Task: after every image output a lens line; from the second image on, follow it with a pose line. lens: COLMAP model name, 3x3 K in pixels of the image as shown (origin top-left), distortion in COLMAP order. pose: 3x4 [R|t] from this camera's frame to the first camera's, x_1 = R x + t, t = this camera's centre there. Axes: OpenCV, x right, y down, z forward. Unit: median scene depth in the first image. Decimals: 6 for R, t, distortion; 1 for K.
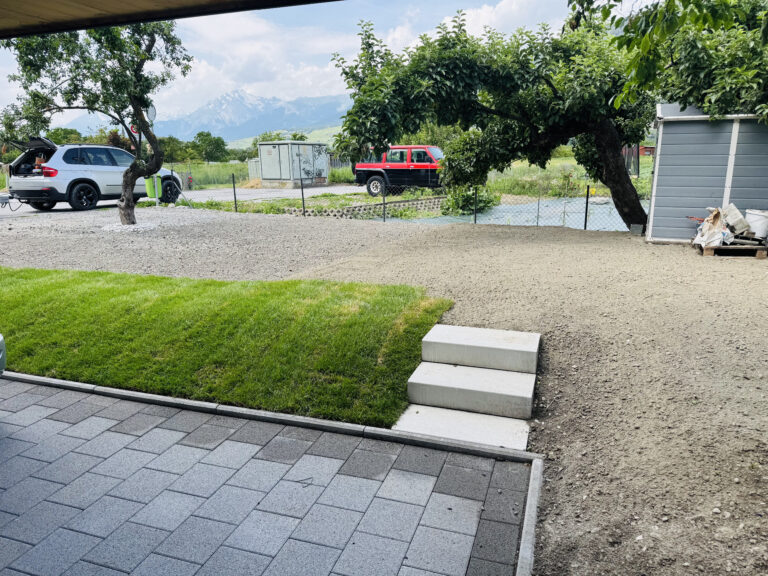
lens RADIAL K [[541.1, 0, 385.1], [0, 541.1, 292.0], [0, 0, 1]] dist [0.015614, -0.017581]
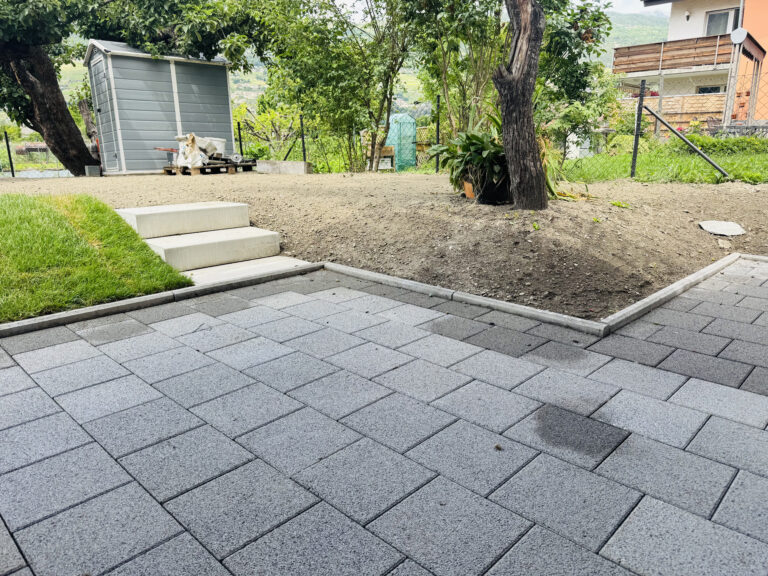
lens RADIAL K [[541.1, 0, 381.2], [0, 541.1, 285.3], [0, 0, 1]] dist [0.015614, -0.017581]
pose [[0.464798, -0.225361, 0.856257, -0.267742], [0.204892, 0.968193, 0.143602, 0.076702], [-0.861384, 0.108695, 0.496189, 0.108370]]
